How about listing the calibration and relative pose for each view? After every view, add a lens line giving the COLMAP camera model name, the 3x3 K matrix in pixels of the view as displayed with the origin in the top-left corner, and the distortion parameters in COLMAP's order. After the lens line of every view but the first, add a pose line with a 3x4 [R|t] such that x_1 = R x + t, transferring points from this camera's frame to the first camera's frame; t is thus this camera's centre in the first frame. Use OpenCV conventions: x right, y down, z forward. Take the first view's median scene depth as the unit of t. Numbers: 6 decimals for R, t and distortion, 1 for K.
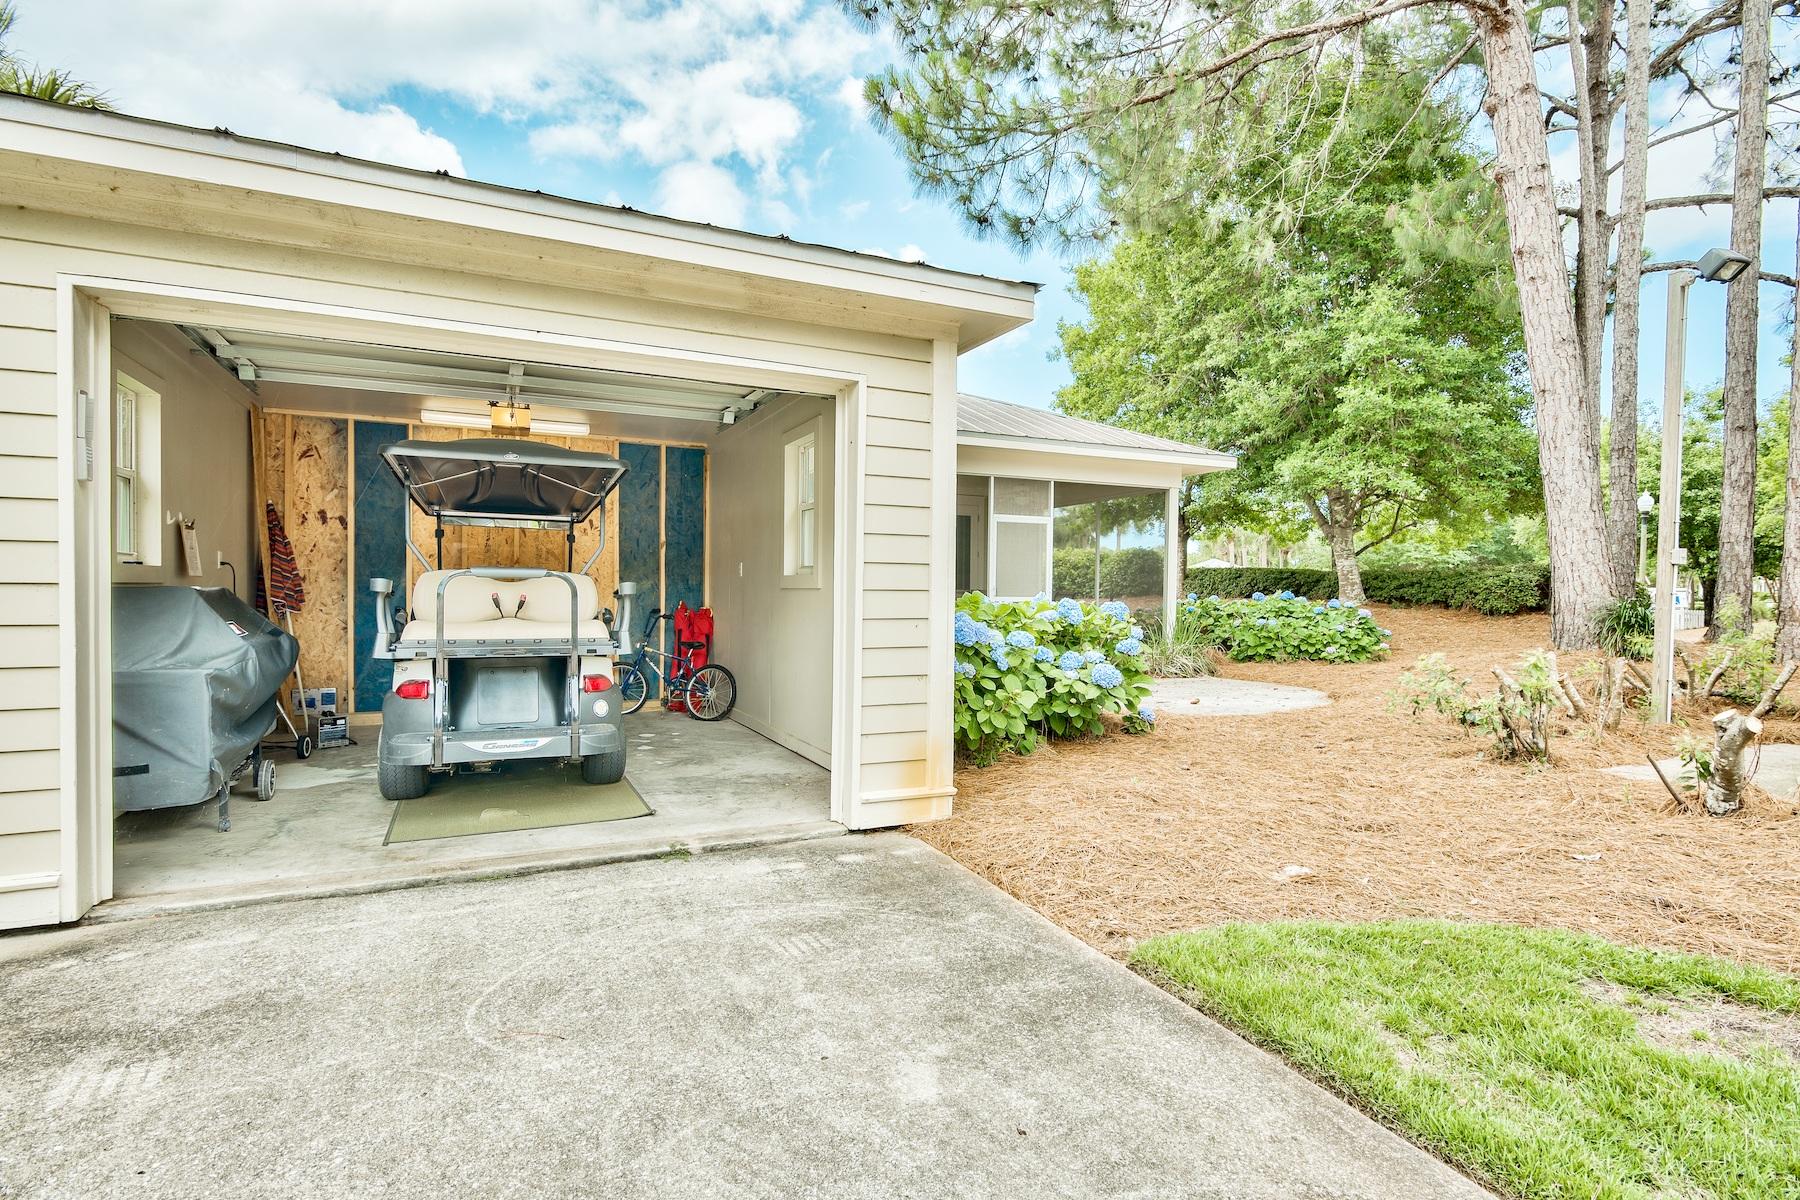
lens RADIAL K [[887.1, 0, 901.4], [0, 887.1, 603.1], [0, 0, 1]] dist [0.002798, -0.002044]
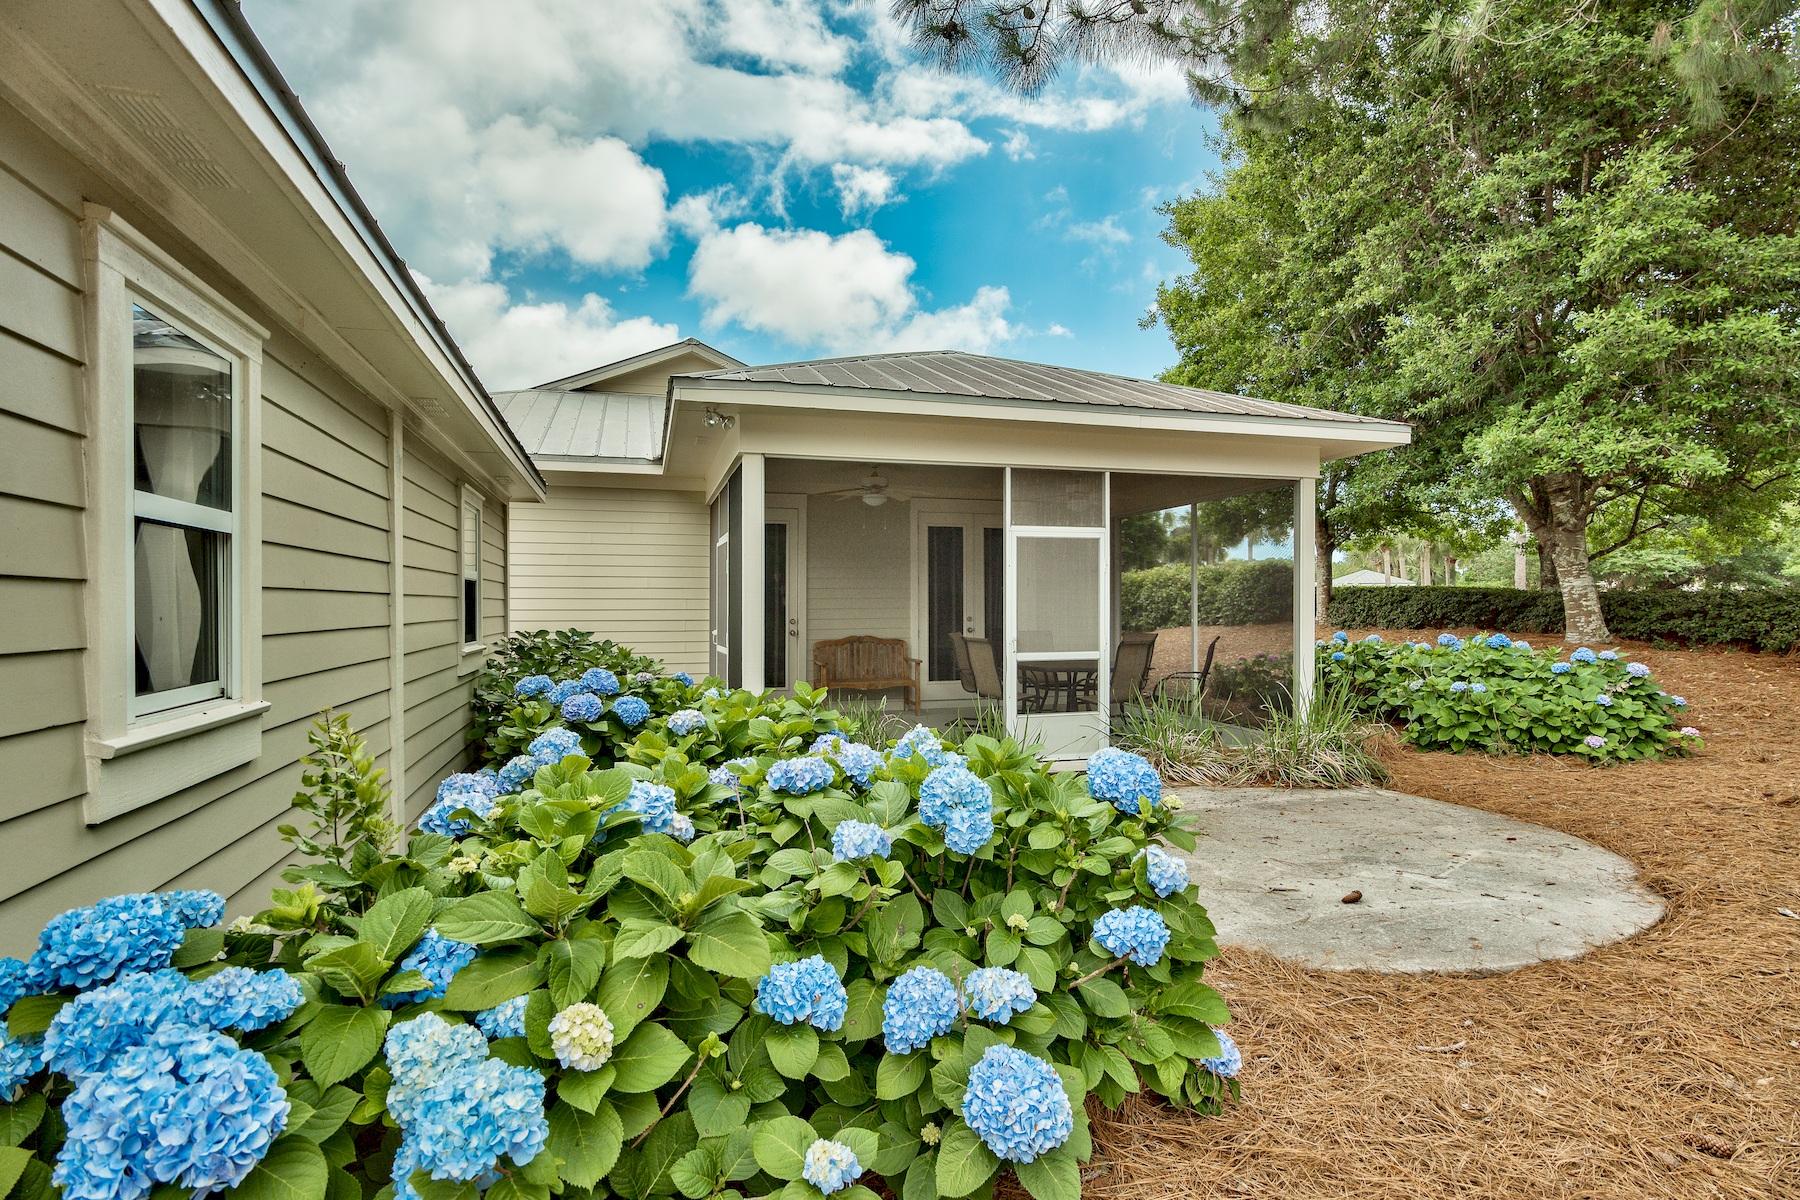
lens RADIAL K [[887.1, 0, 897.1], [0, 887.1, 601.7], [0, 0, 1]] dist [0.002798, -0.002044]
pose [[0.989341, -0.014266, -0.144918, 0.089900], [0.011519, 0.999738, -0.019781, -0.026110], [0.145162, 0.017901, 0.989246, 0.275089]]
